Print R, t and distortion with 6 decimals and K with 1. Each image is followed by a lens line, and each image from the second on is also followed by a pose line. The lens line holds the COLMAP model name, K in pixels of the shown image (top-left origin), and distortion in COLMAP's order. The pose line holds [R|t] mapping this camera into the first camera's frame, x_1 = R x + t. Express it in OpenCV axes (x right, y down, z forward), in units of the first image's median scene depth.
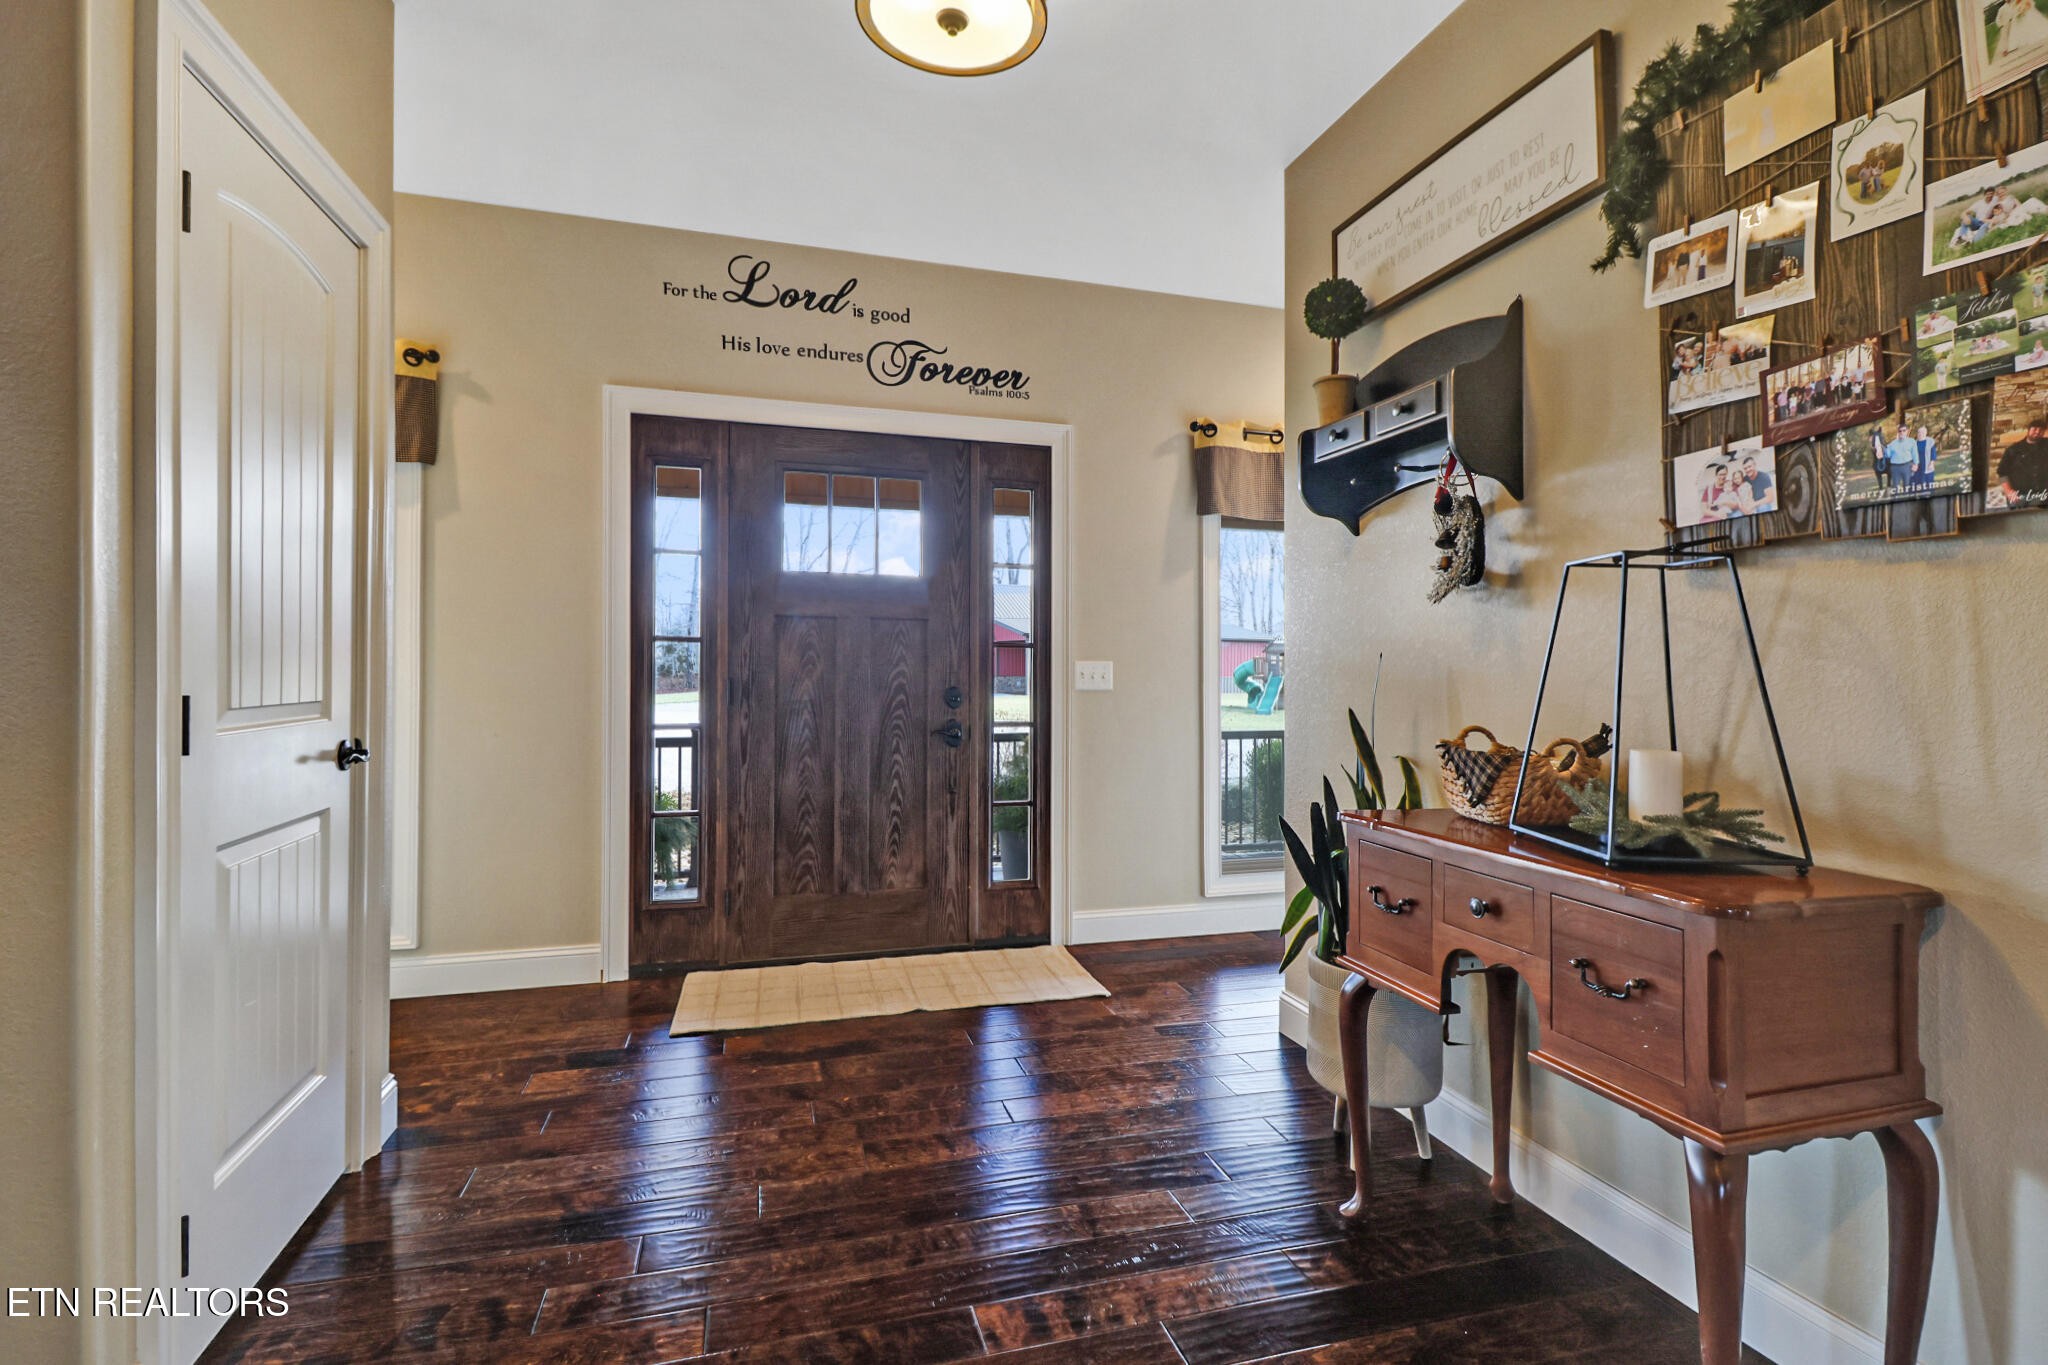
lens RADIAL K [[945.5, 0, 1030.3], [0, 945.5, 676.5], [0, 0, 1]] dist [-0.016247, -0.003614]
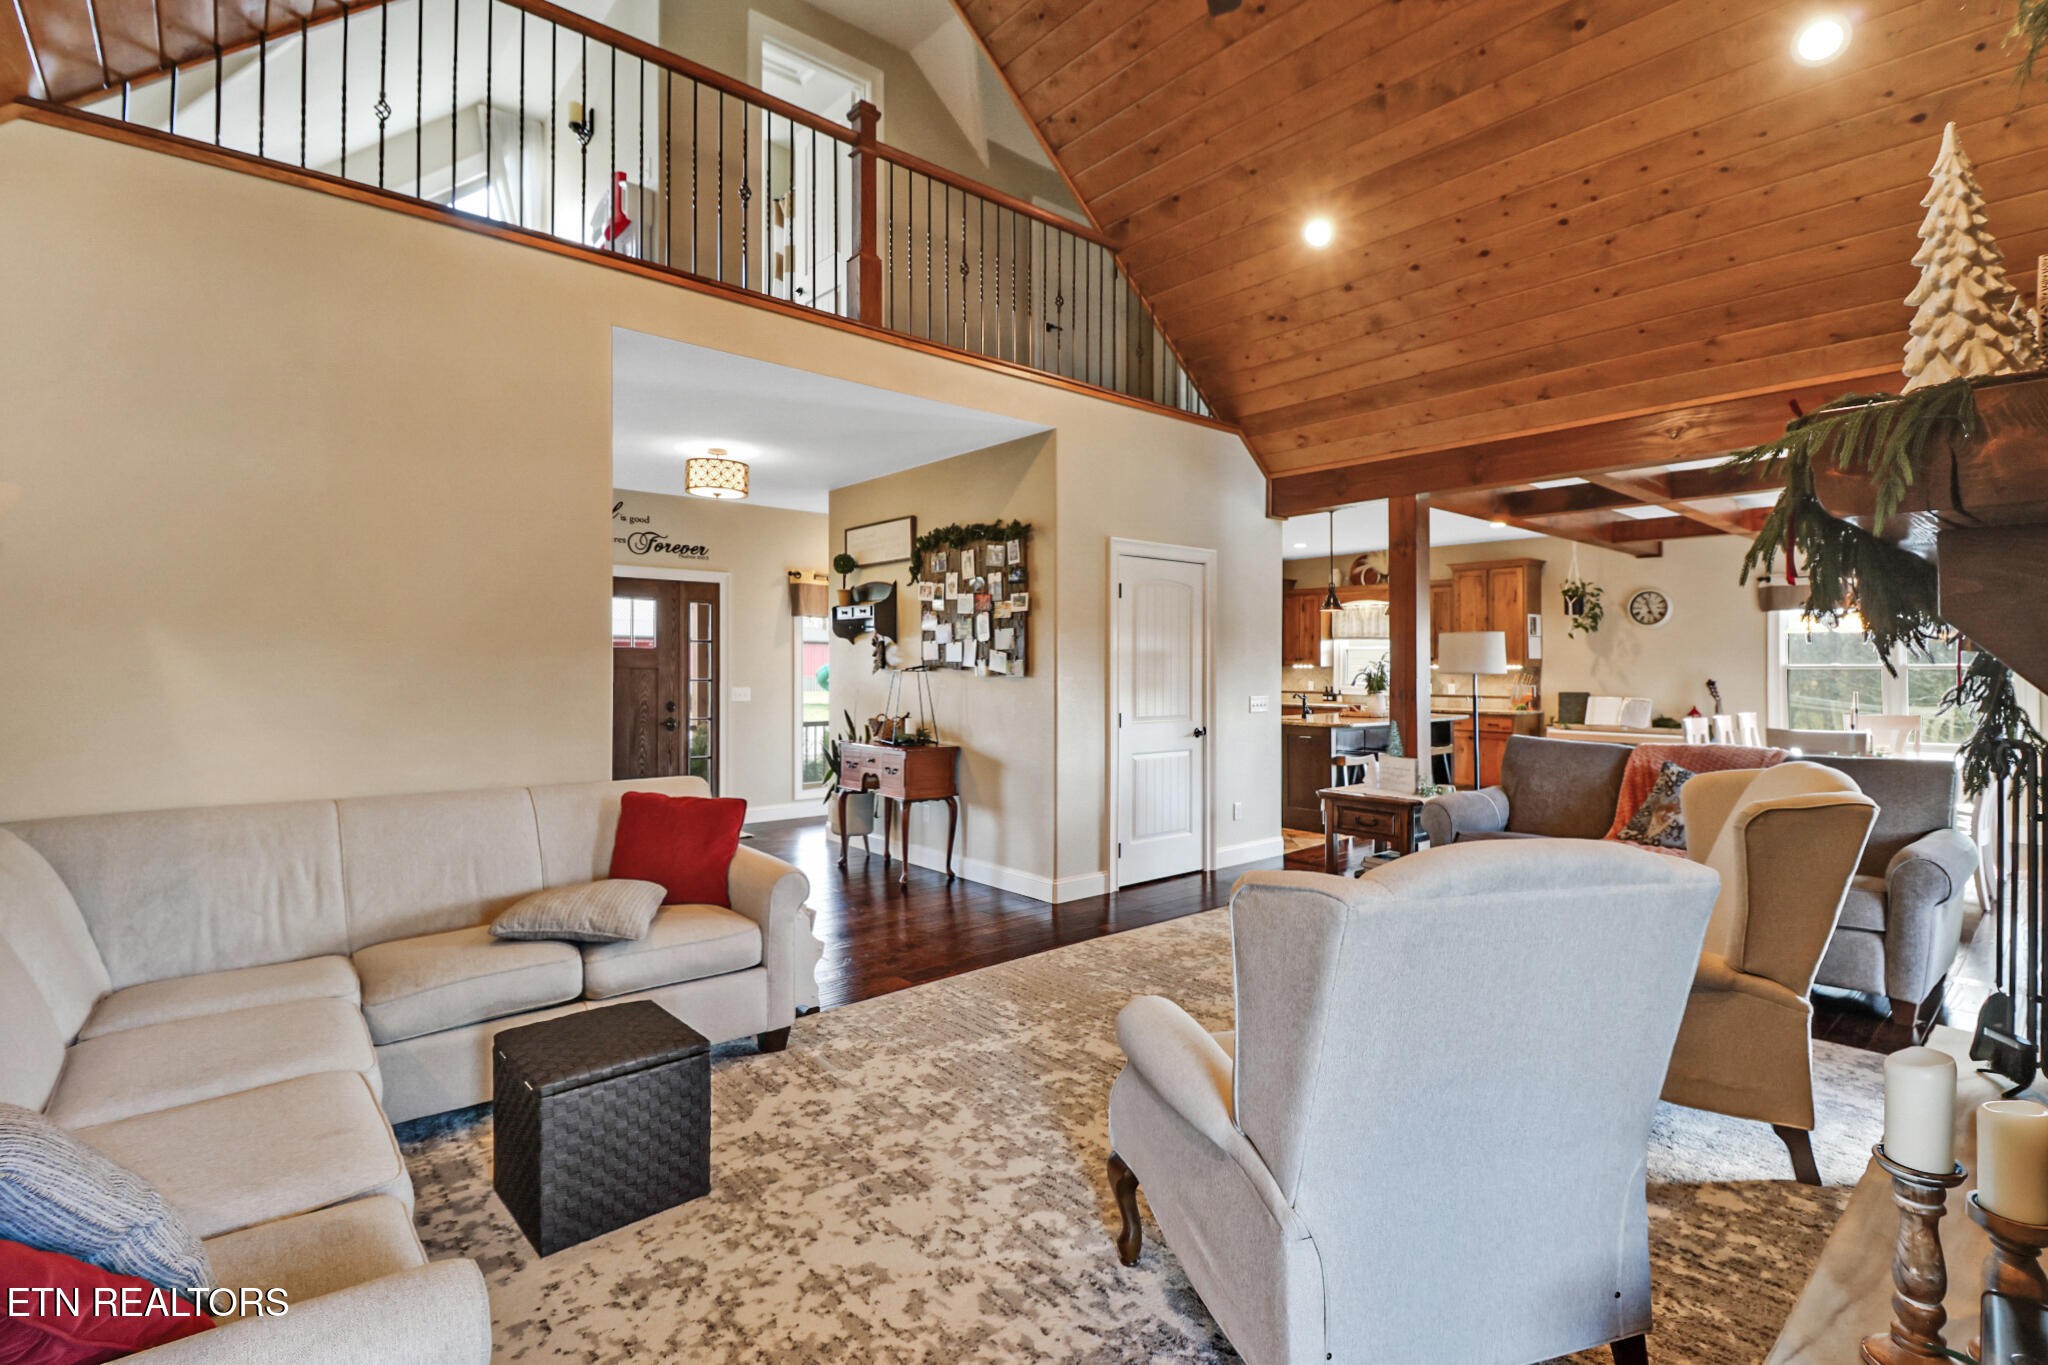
lens RADIAL K [[945.5, 0, 1019.1], [0, 945.5, 671.4], [0, 0, 1]] dist [-0.016247, -0.003614]
pose [[0.912491, -0.003732, 0.409079, -0.449198], [0.005505, 0.999980, -0.003158, -0.085207], [-0.409059, 0.005134, 0.912494, -2.280103]]
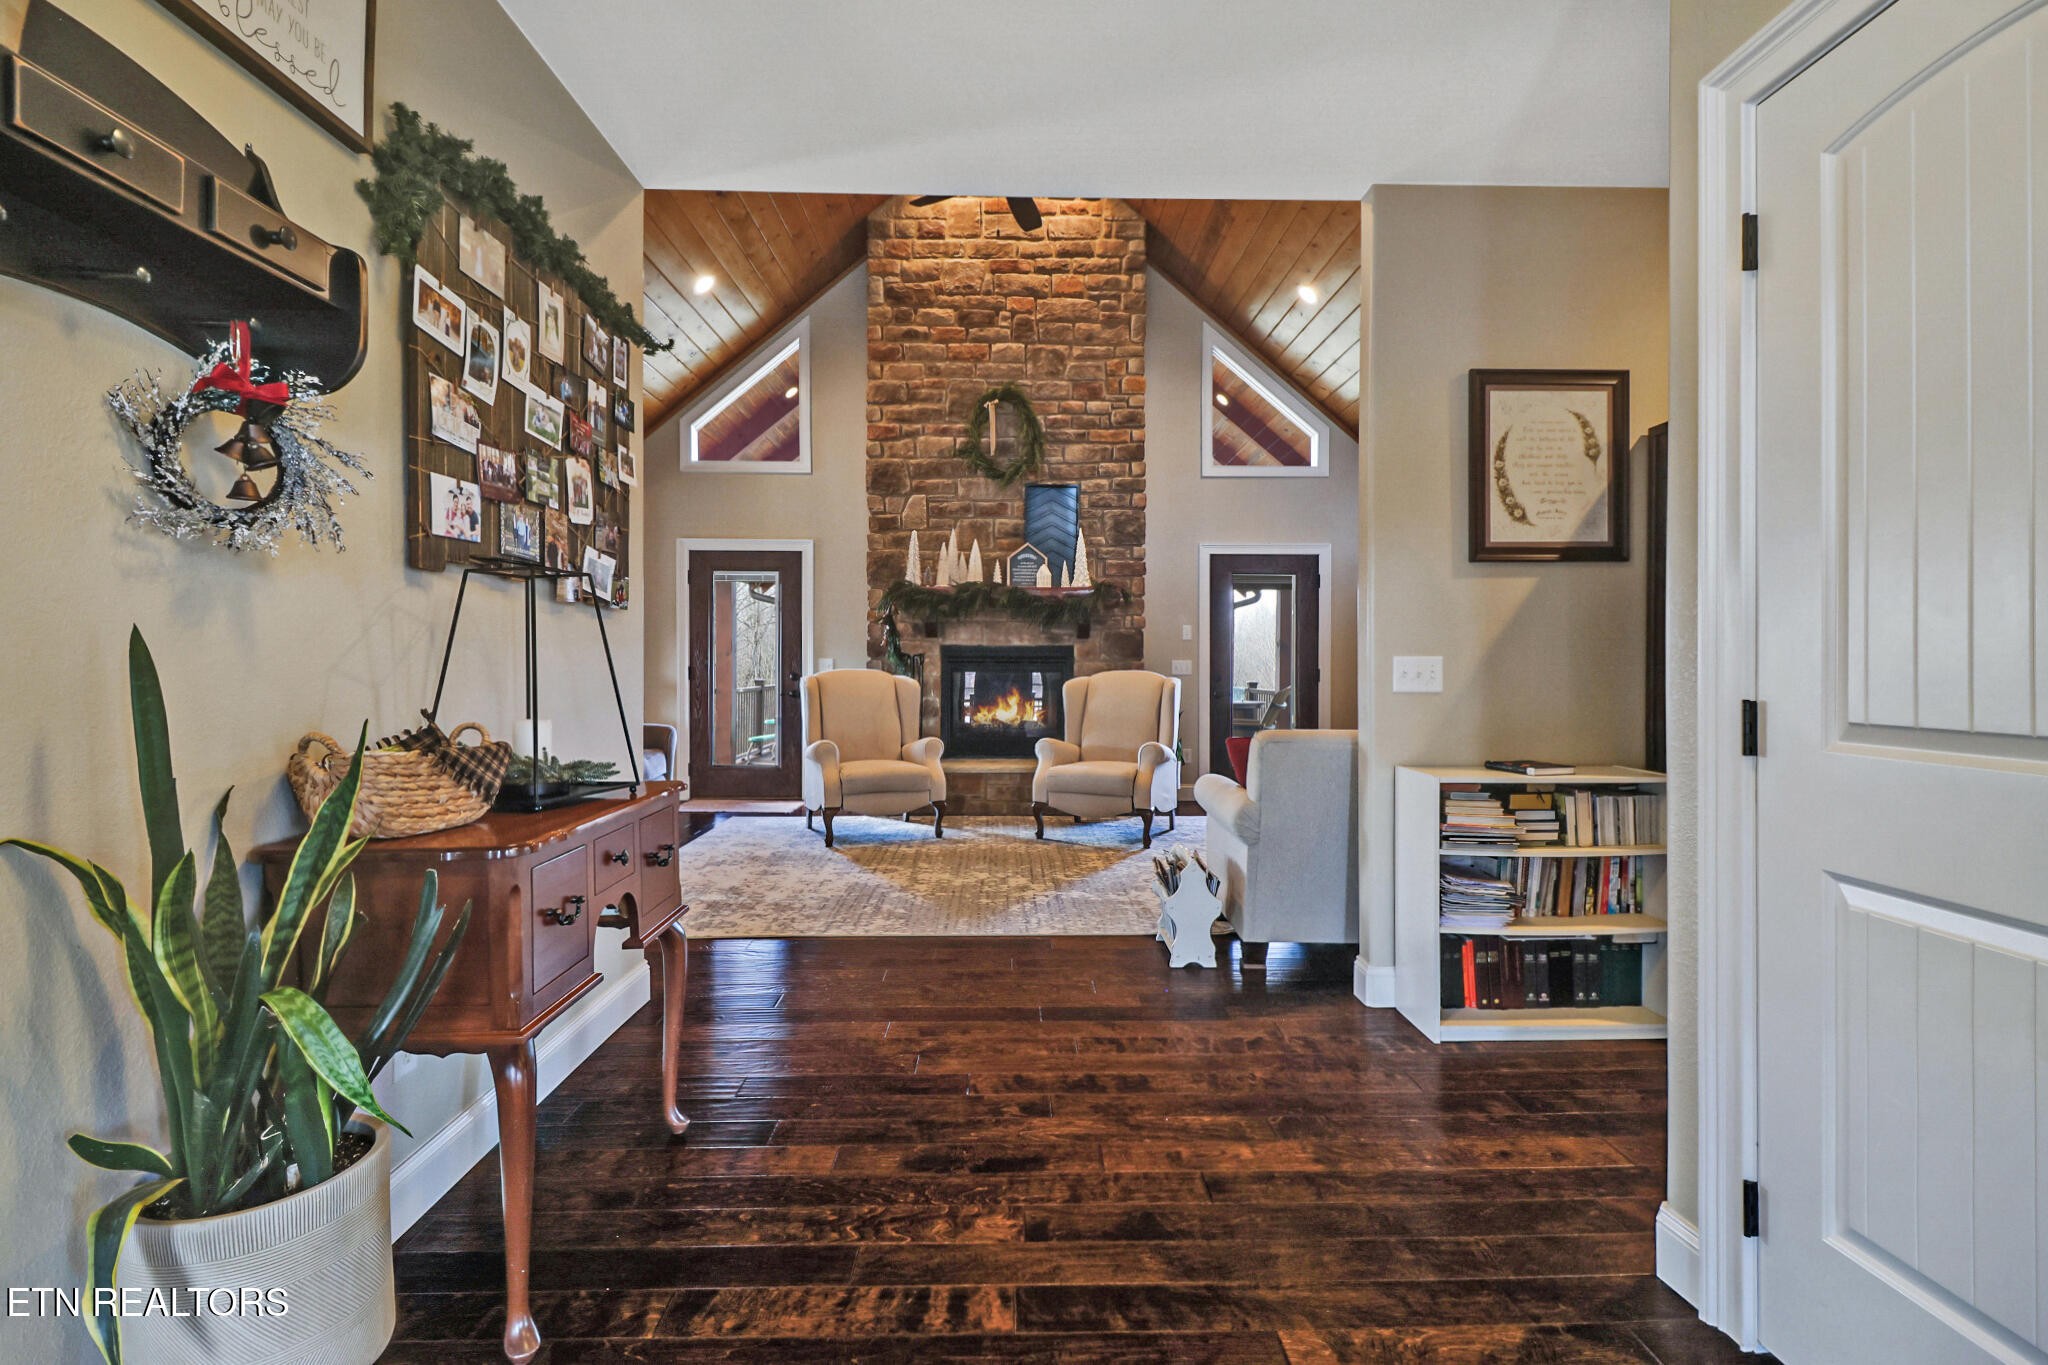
lens RADIAL K [[945.5, 0, 1017.4], [0, 945.5, 664.6], [0, 0, 1]] dist [-0.016247, -0.003614]
pose [[-0.965232, -0.006718, 0.261309, -0.255825], [-0.003649, 0.999919, 0.012226, -0.011575], [-0.261370, 0.010848, -0.965178, 1.590240]]
